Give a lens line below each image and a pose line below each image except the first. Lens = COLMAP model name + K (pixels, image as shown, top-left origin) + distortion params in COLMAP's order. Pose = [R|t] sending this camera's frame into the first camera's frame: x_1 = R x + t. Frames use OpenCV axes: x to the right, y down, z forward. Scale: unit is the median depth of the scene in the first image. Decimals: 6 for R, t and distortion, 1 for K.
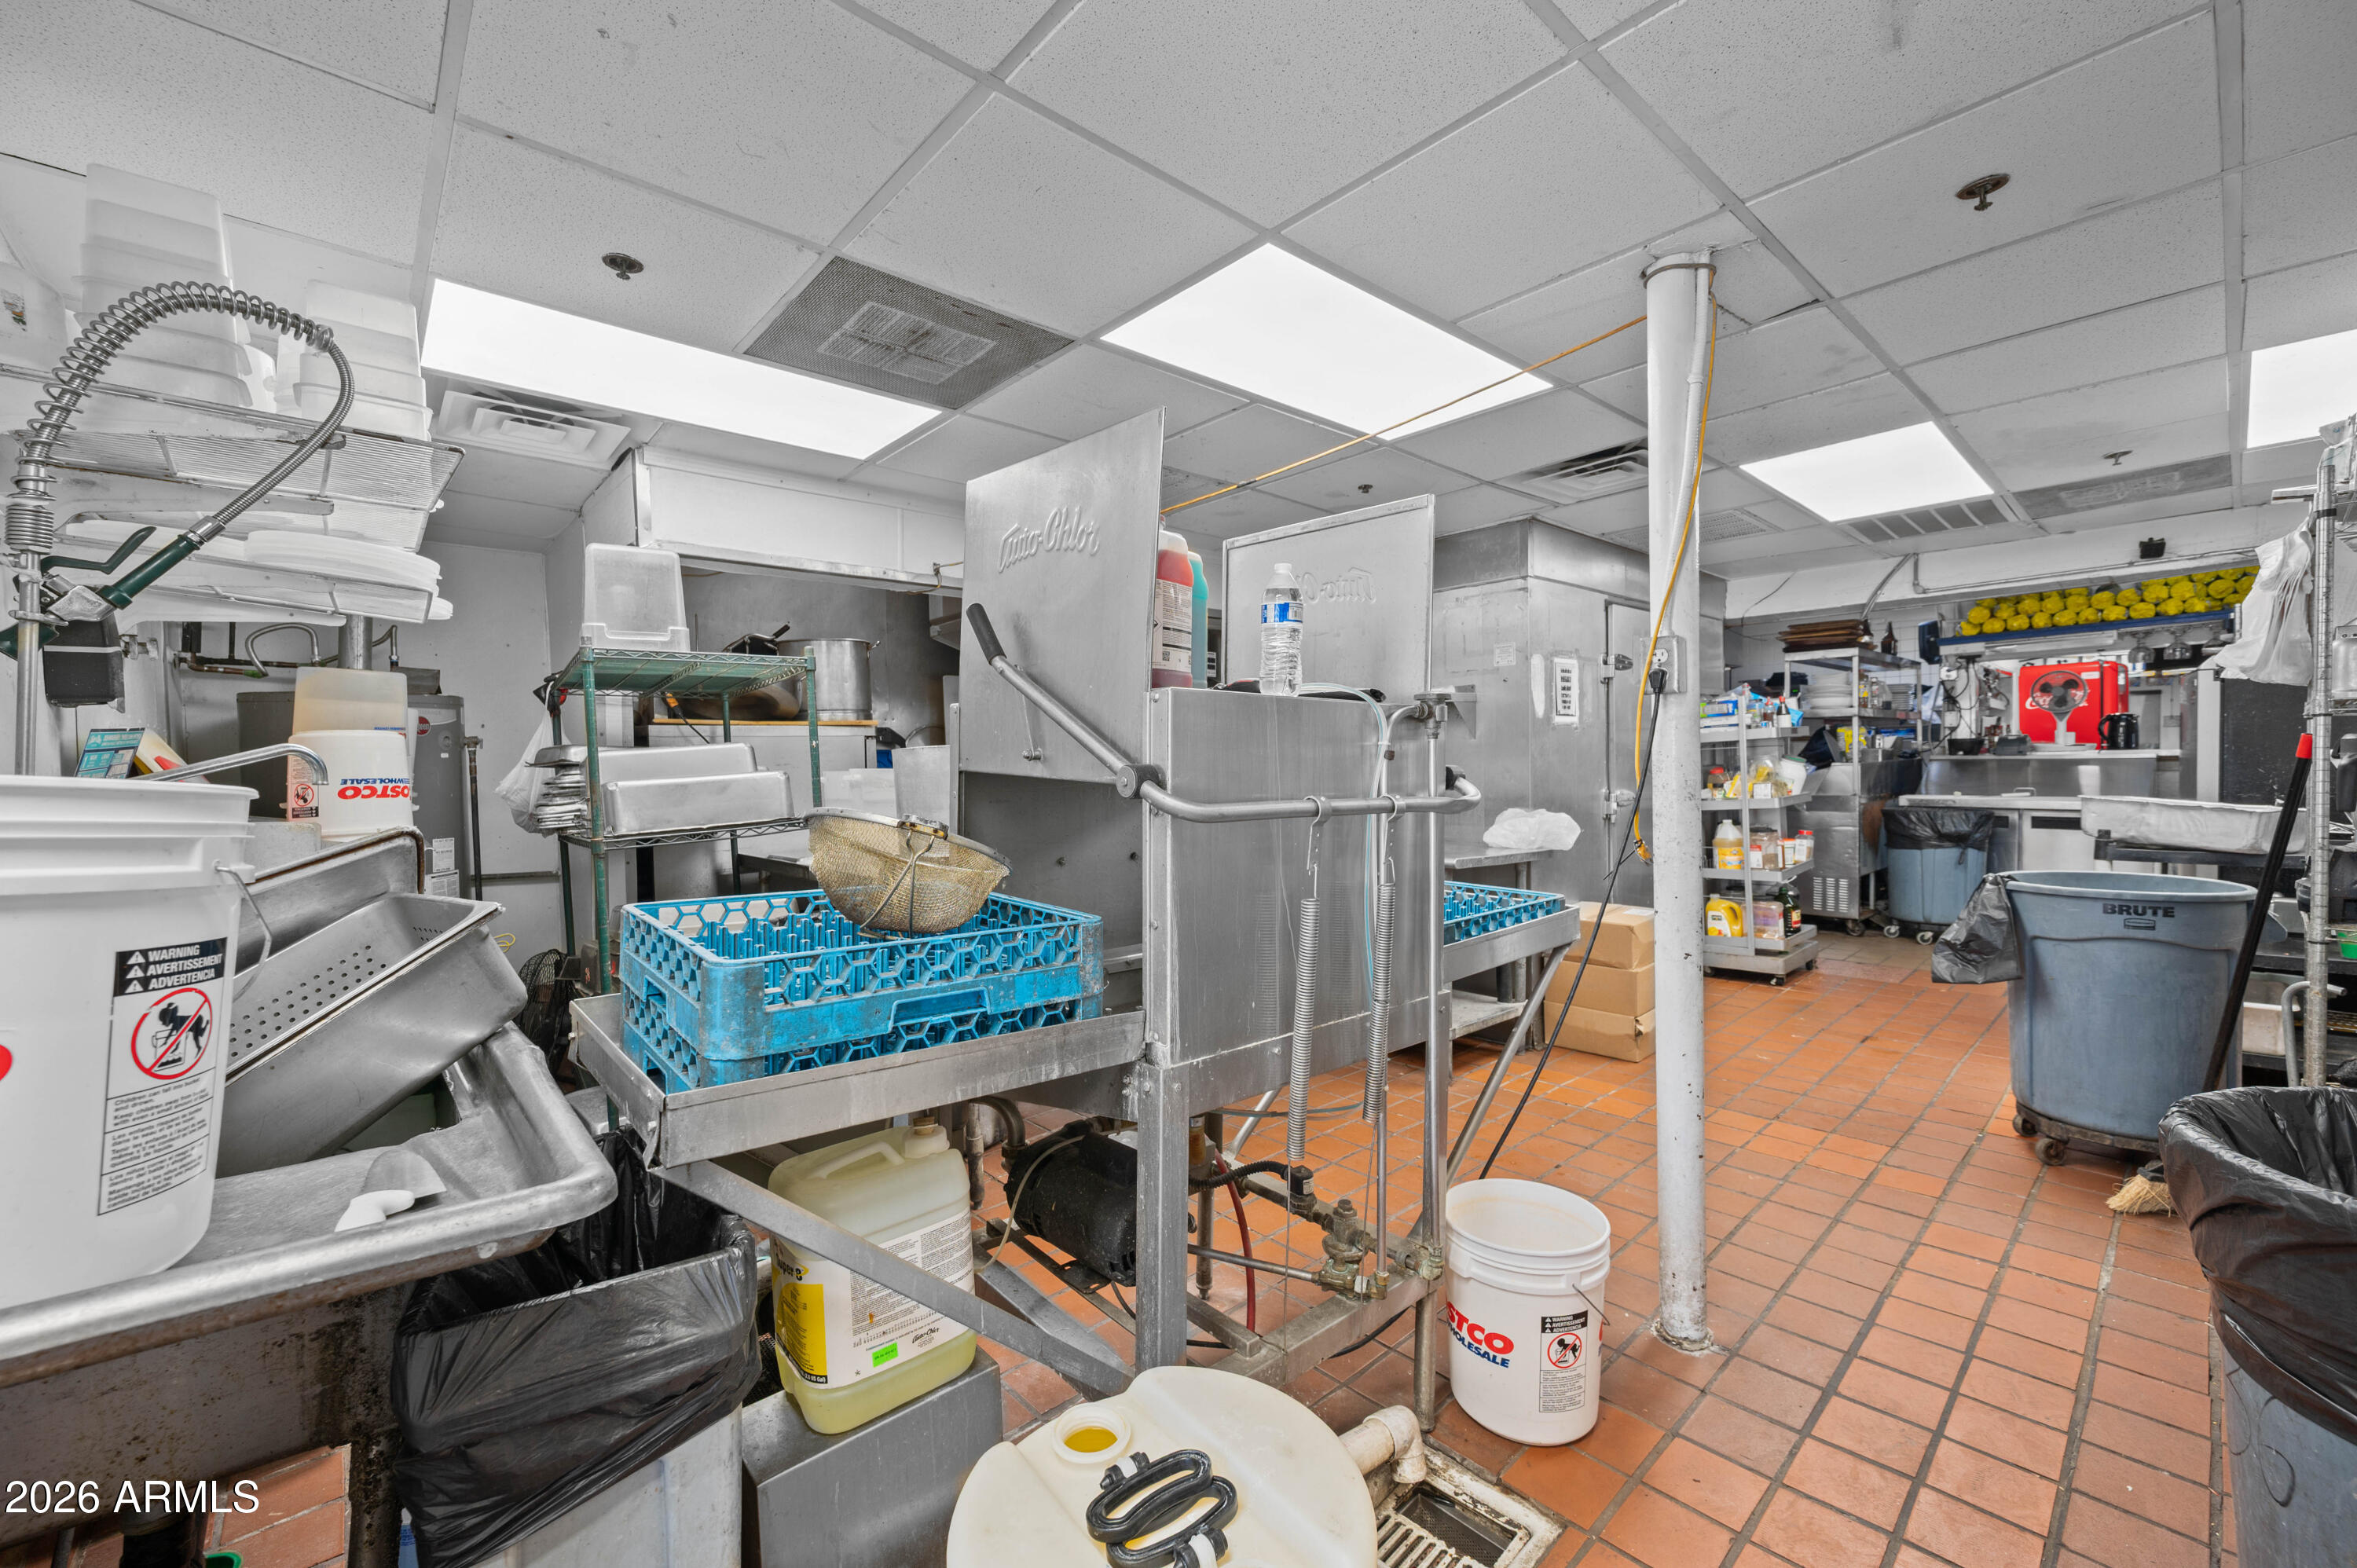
lens RADIAL K [[930.8, 0, 1170.7], [0, 930.8, 782.9], [0, 0, 1]] dist [-0.000479, 0.000548]
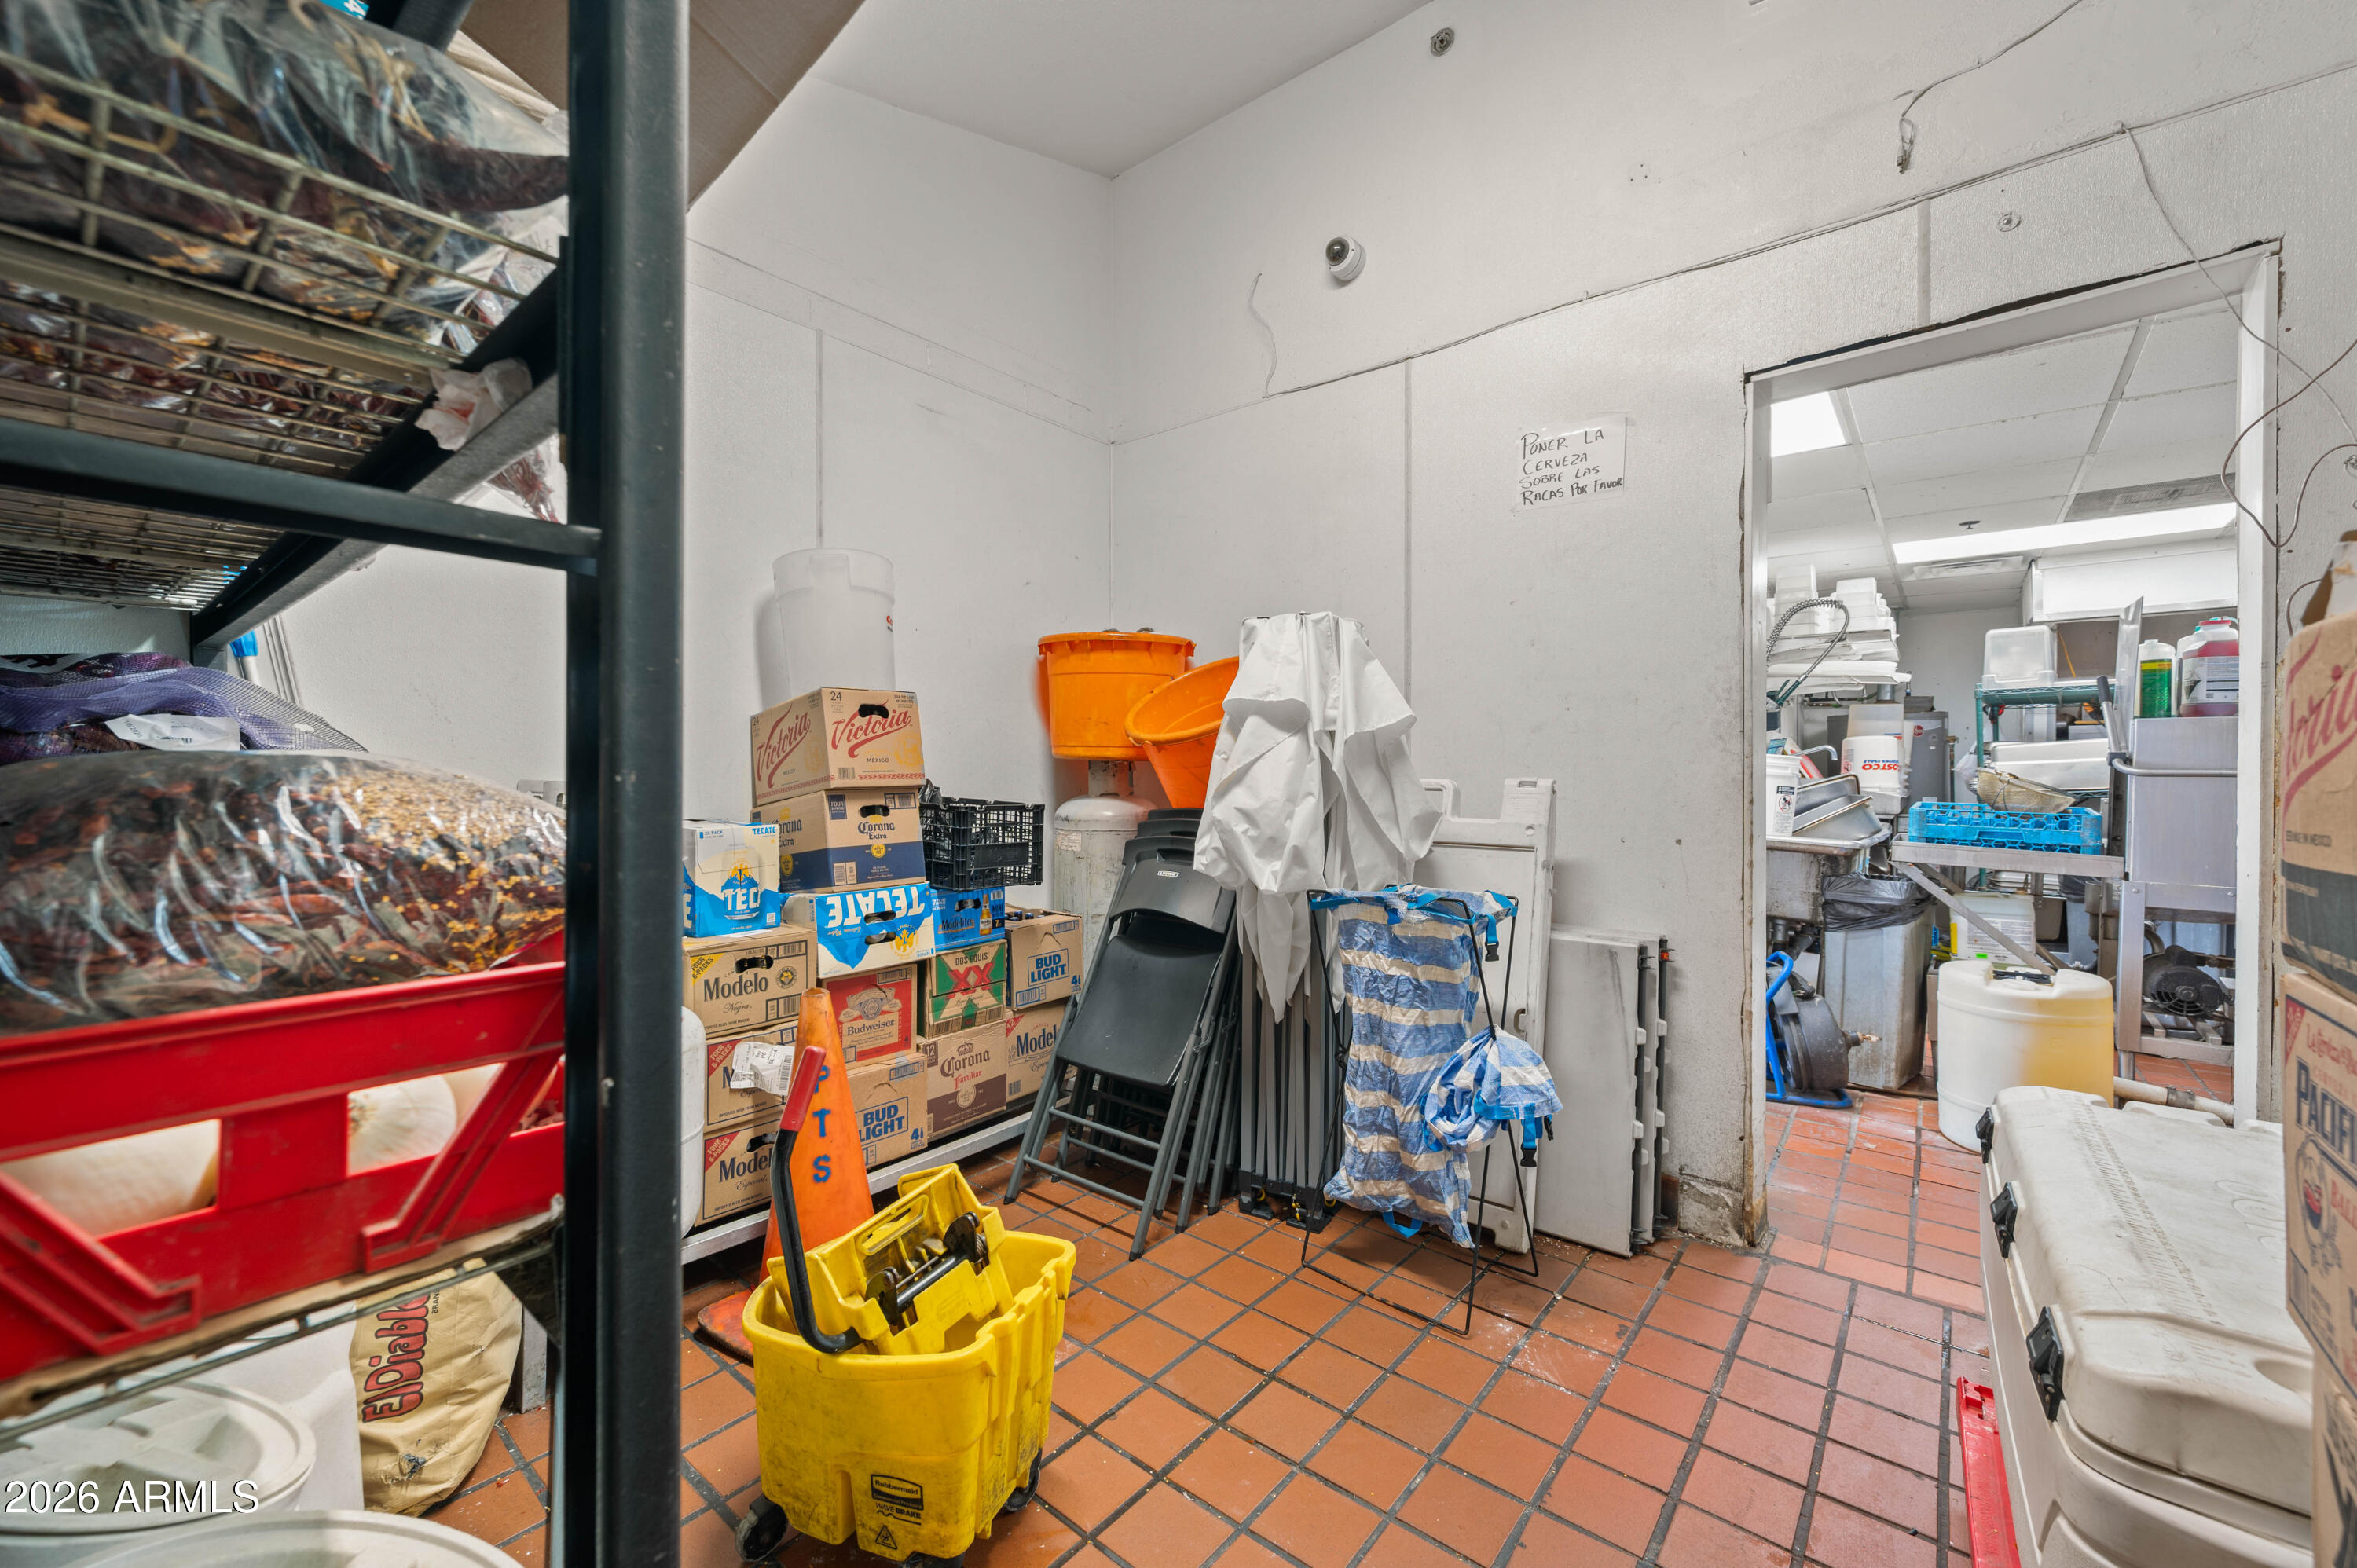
lens RADIAL K [[930.8, 0, 1177.1], [0, 930.8, 775.7], [0, 0, 1]] dist [-0.000479, 0.000548]
pose [[0.152190, 0.026009, -0.988009, 0.840178], [-0.024595, 0.999444, 0.022522, 0.019829], [0.988045, 0.020873, 0.152745, -0.749184]]
